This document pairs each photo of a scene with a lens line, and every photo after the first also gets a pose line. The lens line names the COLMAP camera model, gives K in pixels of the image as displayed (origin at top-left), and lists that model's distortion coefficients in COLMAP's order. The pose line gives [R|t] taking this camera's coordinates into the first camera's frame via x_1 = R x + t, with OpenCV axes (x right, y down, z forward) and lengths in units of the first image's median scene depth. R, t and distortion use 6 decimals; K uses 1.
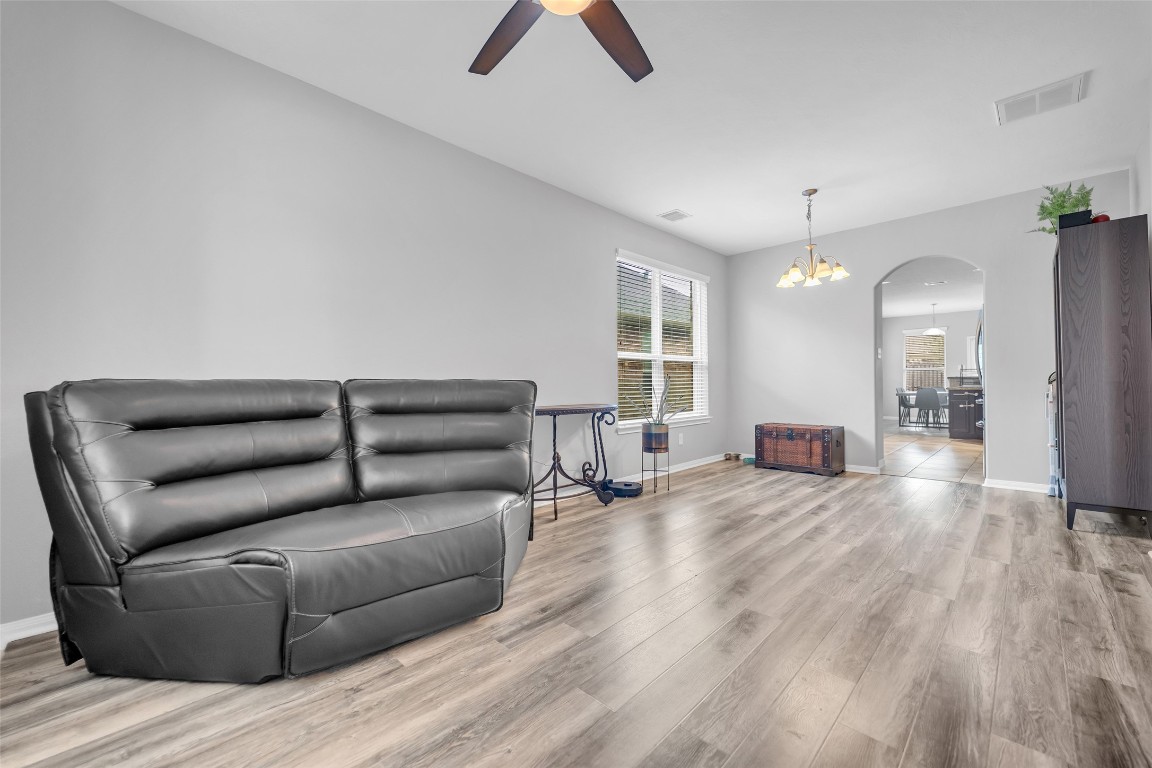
lens RADIAL K [[461.4, 0, 572.3], [0, 461.4, 381.2], [0, 0, 1]] dist [0.001281, -0.002182]
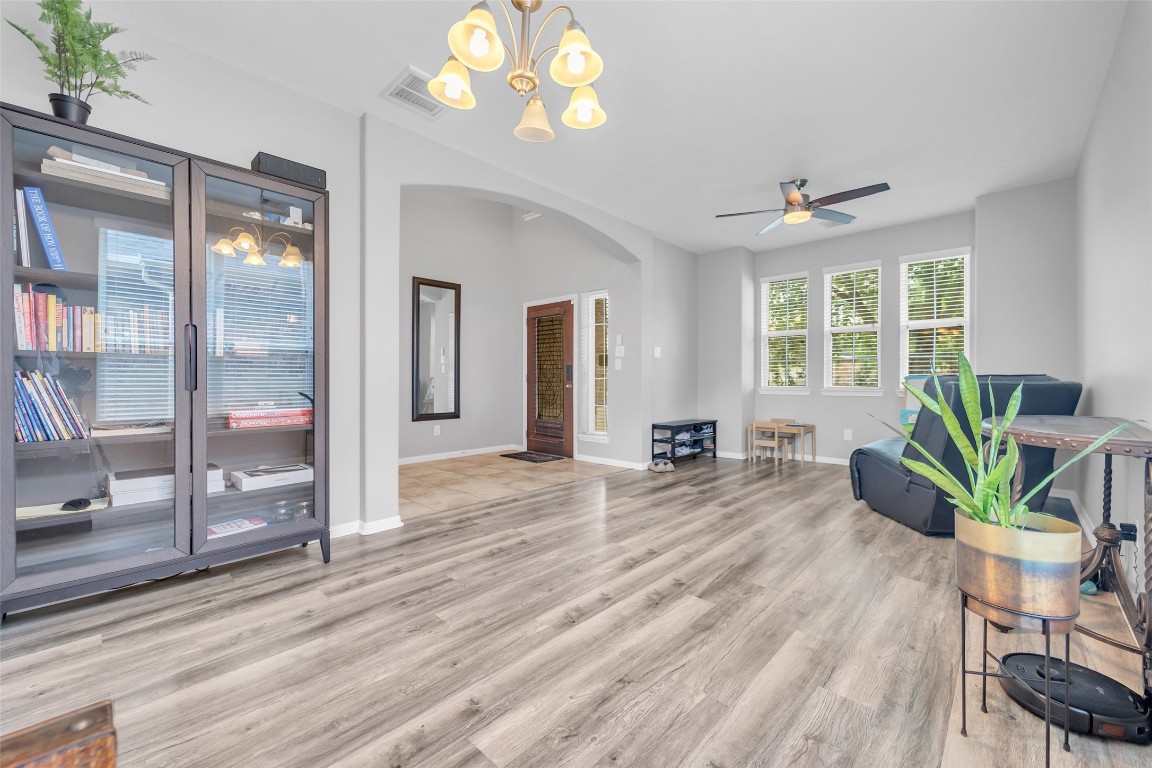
lens RADIAL K [[461.4, 0, 572.6], [0, 461.4, 377.5], [0, 0, 1]] dist [0.001281, -0.002182]
pose [[-0.999722, 0.008463, -0.022028, 0.587683], [0.008749, 0.999878, -0.012913, 0.006848], [0.021917, -0.013102, -0.999674, 1.630357]]
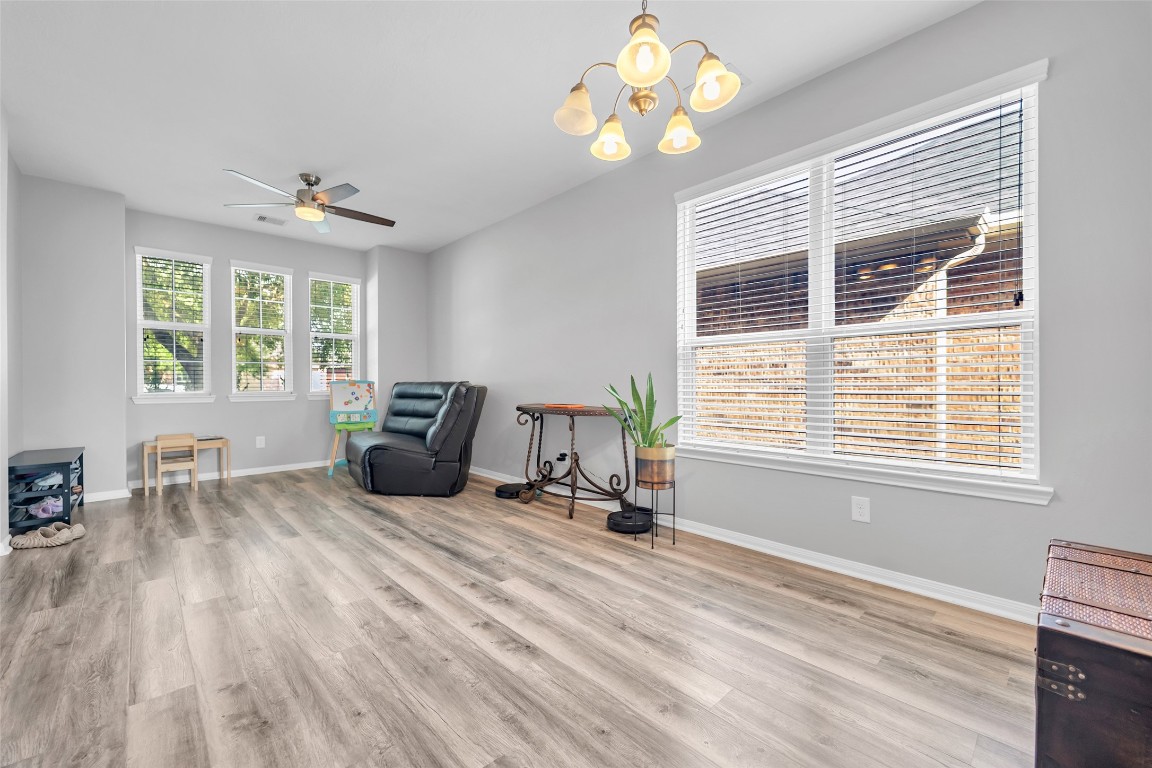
lens RADIAL K [[461.4, 0, 567.3], [0, 461.4, 386.8], [0, 0, 1]] dist [0.001281, -0.002182]
pose [[-0.040803, 0.014969, -0.999055, 1.084409], [0.007970, 0.999861, 0.014656, -0.004294], [0.999135, -0.007364, -0.040916, 1.141627]]
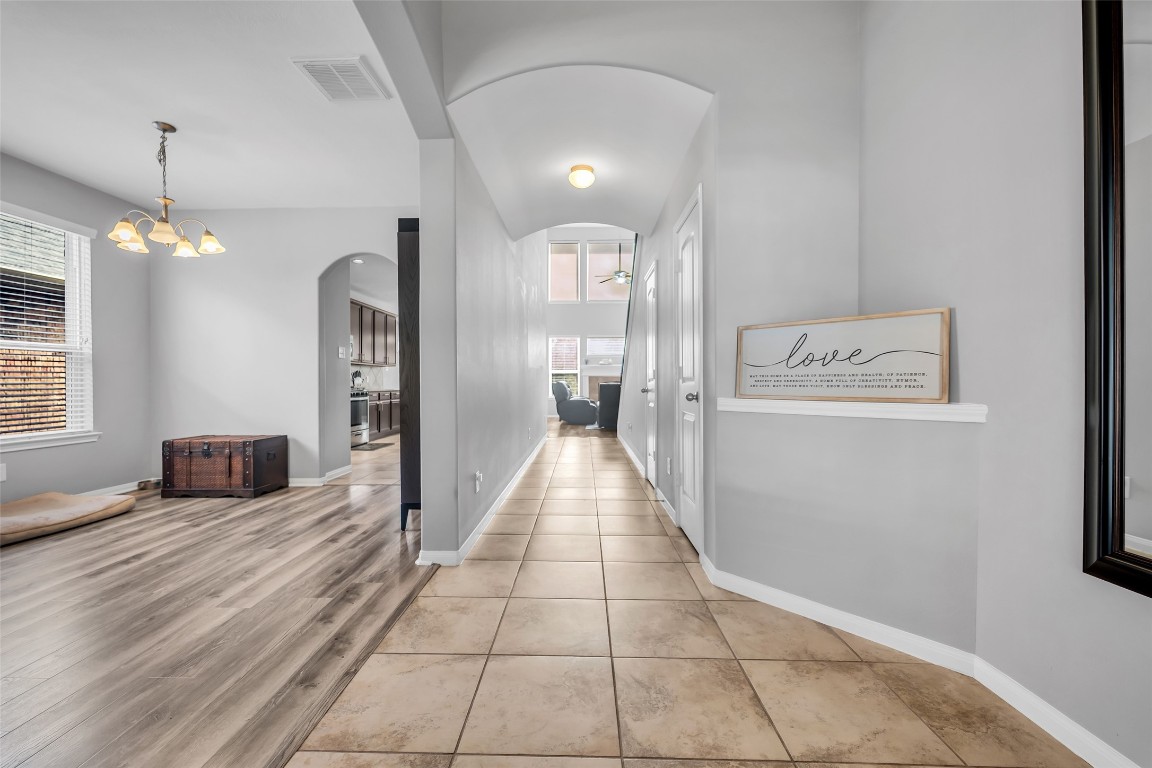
lens RADIAL K [[461.4, 0, 572.9], [0, 461.4, 385.8], [0, 0, 1]] dist [0.001281, -0.002182]
pose [[0.728861, -0.001935, 0.684659, 0.585375], [-0.005516, 0.999947, 0.008698, -0.005702], [-0.684640, -0.010116, 0.728811, 0.009481]]
